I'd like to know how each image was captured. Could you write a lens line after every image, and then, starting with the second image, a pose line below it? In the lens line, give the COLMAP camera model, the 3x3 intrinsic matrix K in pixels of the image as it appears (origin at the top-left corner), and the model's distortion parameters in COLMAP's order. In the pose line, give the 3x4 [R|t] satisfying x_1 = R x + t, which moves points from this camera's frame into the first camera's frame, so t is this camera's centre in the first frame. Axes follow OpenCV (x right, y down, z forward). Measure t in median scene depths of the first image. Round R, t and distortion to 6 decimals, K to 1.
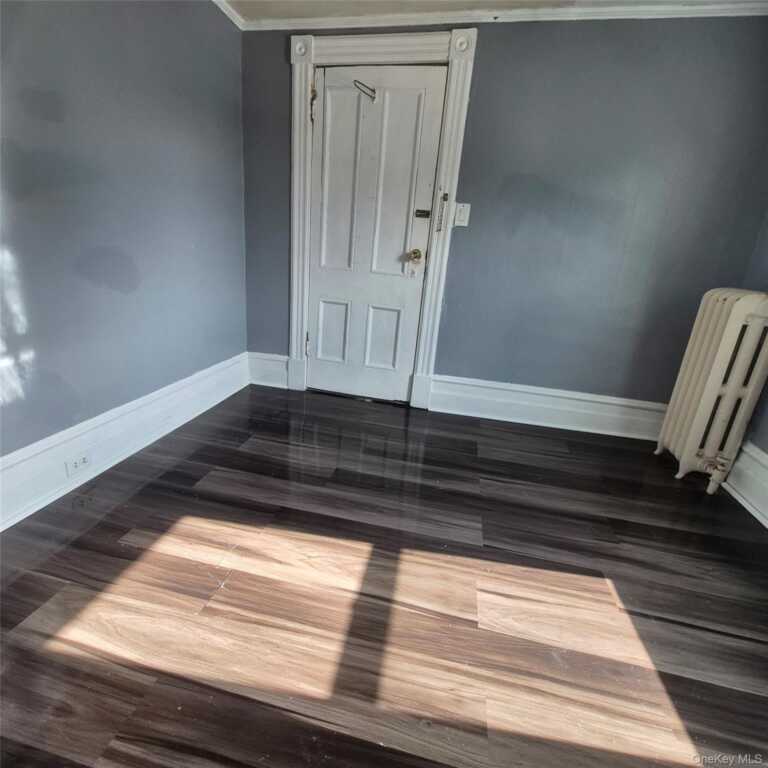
lens RADIAL K [[401.6, 0, 370.3], [0, 401.6, 378.8], [0, 0, 1]] dist [0.006507, -0.002148]
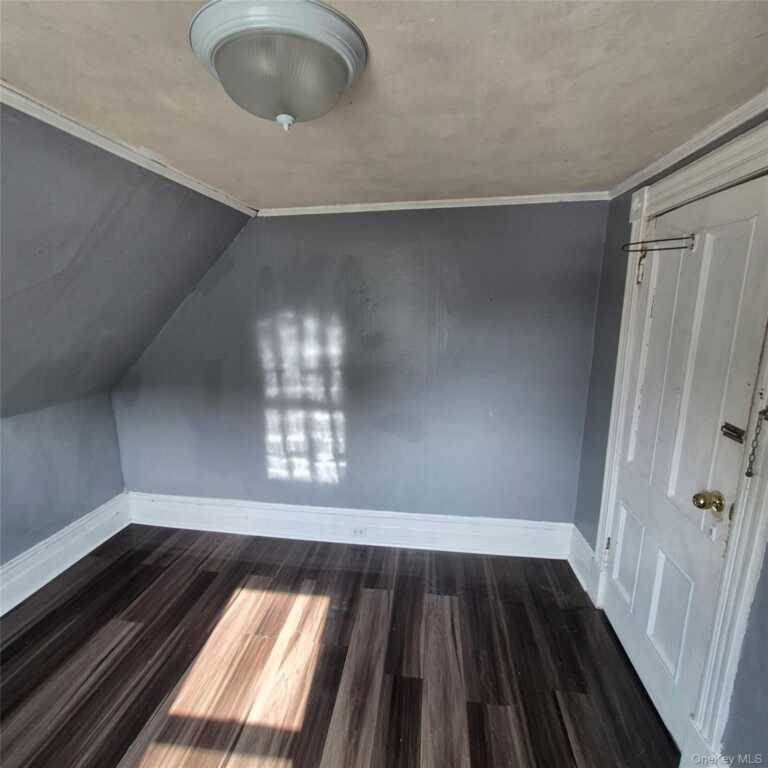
lens RADIAL K [[401.6, 0, 379.1], [0, 401.6, 382.6], [0, 0, 1]] dist [0.006507, -0.002148]
pose [[0.085961, 0.122683, -0.988716, 1.043464], [-0.294284, 0.951236, 0.092447, -0.678903], [0.951844, 0.283016, 0.117873, 0.865009]]
